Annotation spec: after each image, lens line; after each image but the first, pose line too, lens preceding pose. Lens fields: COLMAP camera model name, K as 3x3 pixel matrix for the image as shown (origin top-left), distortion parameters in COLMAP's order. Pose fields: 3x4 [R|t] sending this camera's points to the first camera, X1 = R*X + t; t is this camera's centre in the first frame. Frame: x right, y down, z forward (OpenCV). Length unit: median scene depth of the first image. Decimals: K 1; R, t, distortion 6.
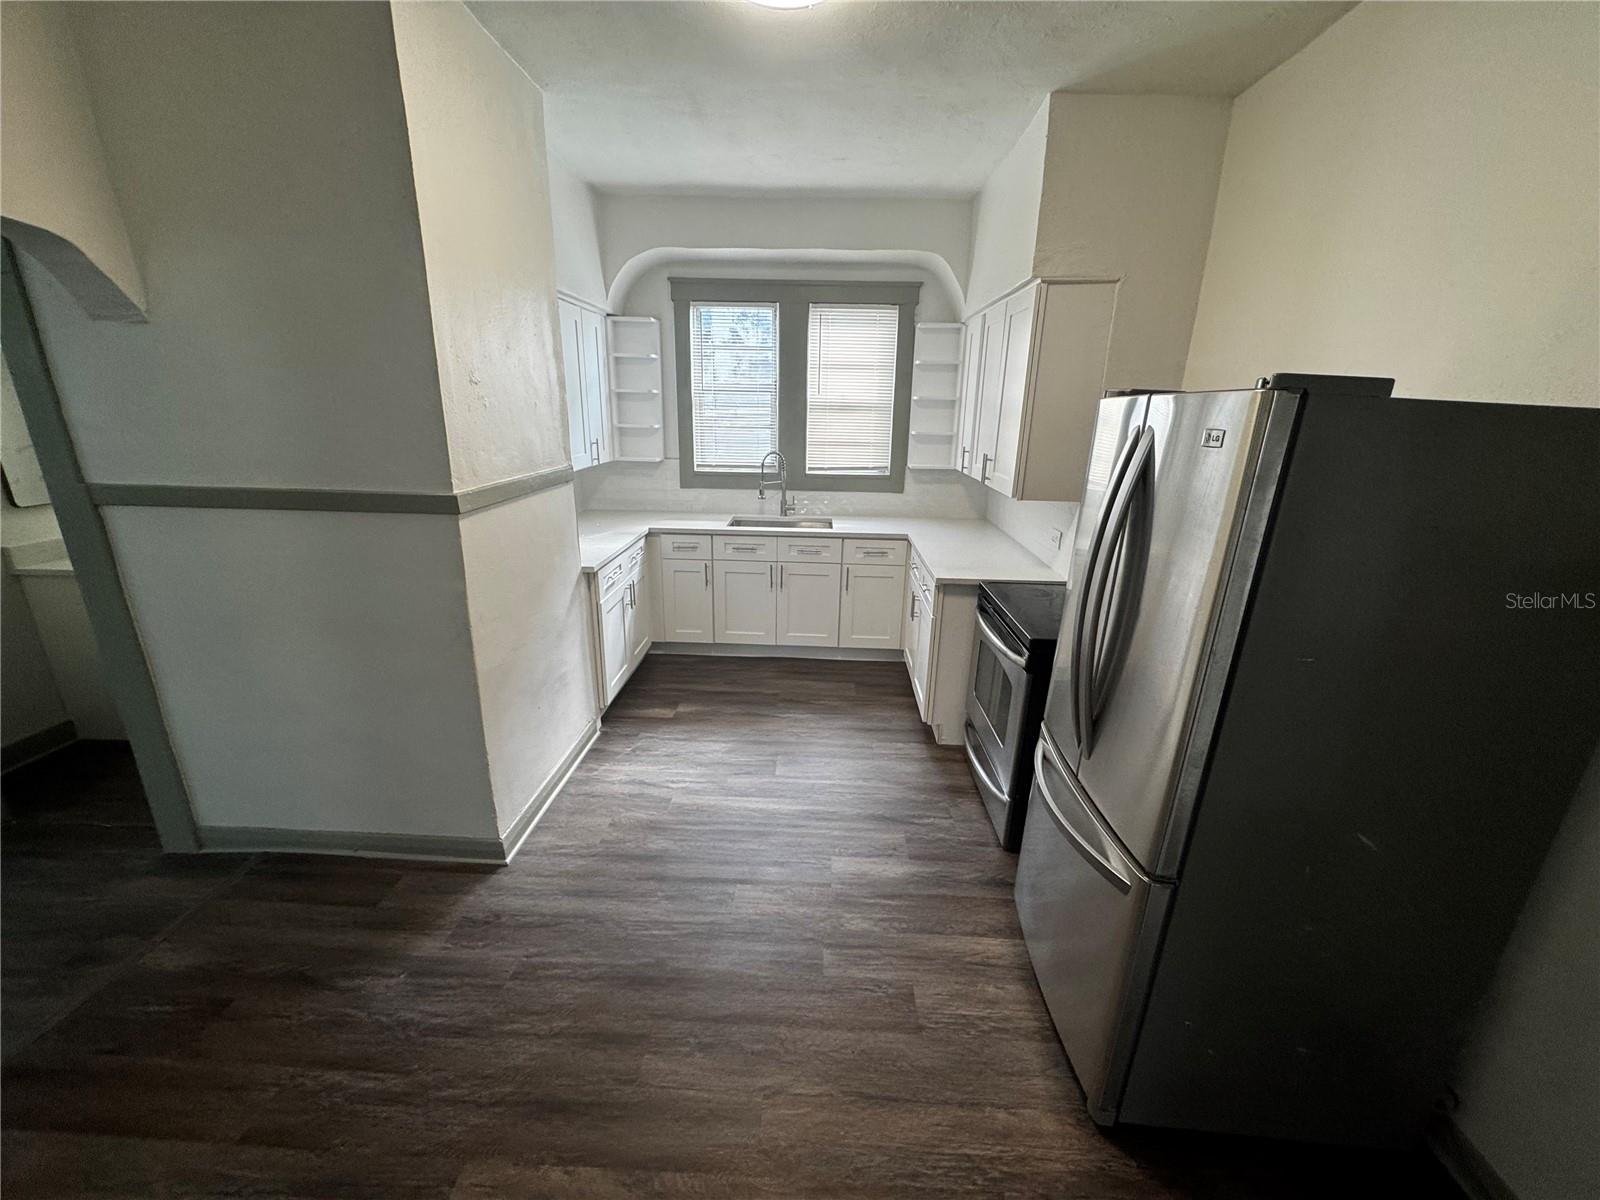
lens RADIAL K [[633.8, 0, 805.4], [0, 633.8, 597.6], [0, 0, 1]] dist [-0.002729, -0.000174]
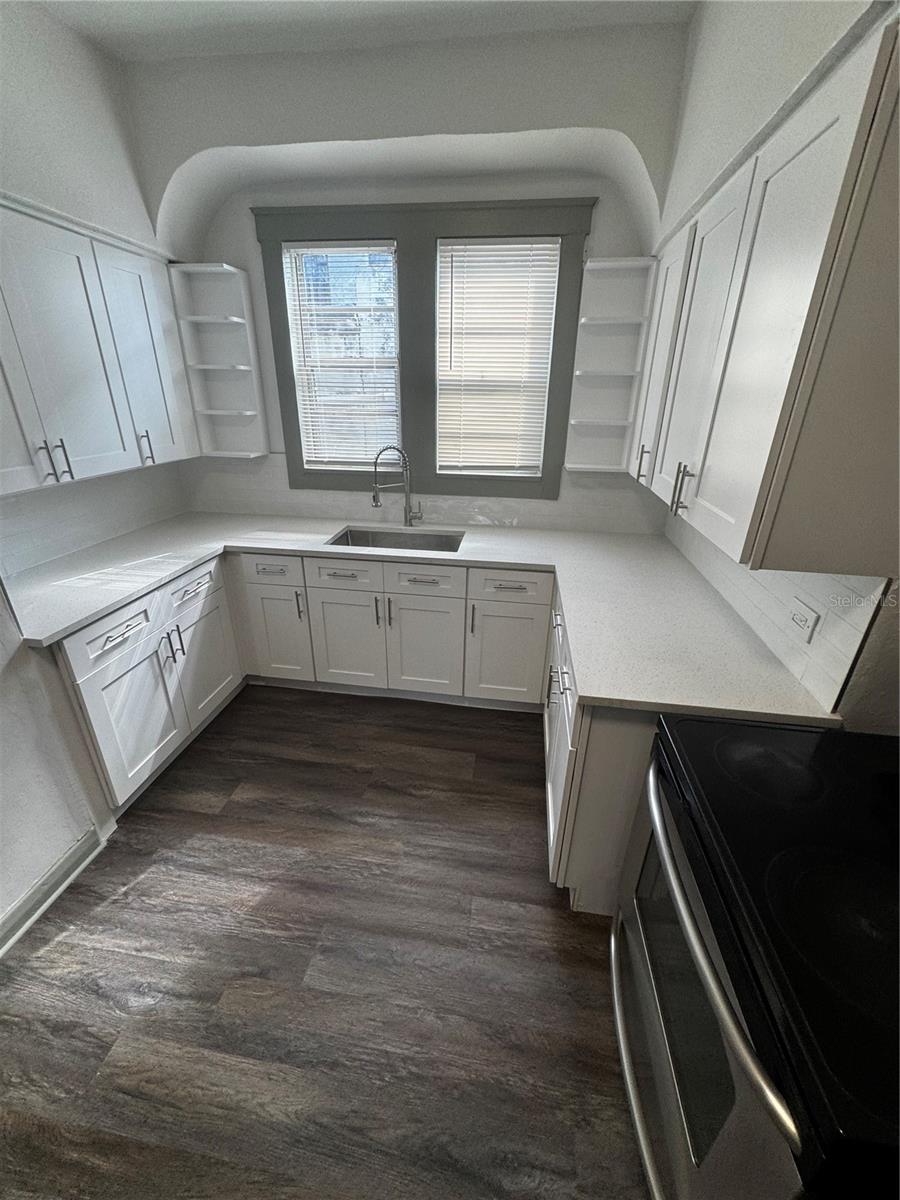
lens RADIAL K [[475.3, 0, 448.5], [0, 475.3, 595.3], [0, 0, 1]] dist [-0.002729, -0.000174]
pose [[0.993456, 0.041174, -0.106535, 0.094548], [-0.029371, 0.993490, 0.110071, -0.117016], [0.110374, -0.106221, 0.988198, 0.416592]]
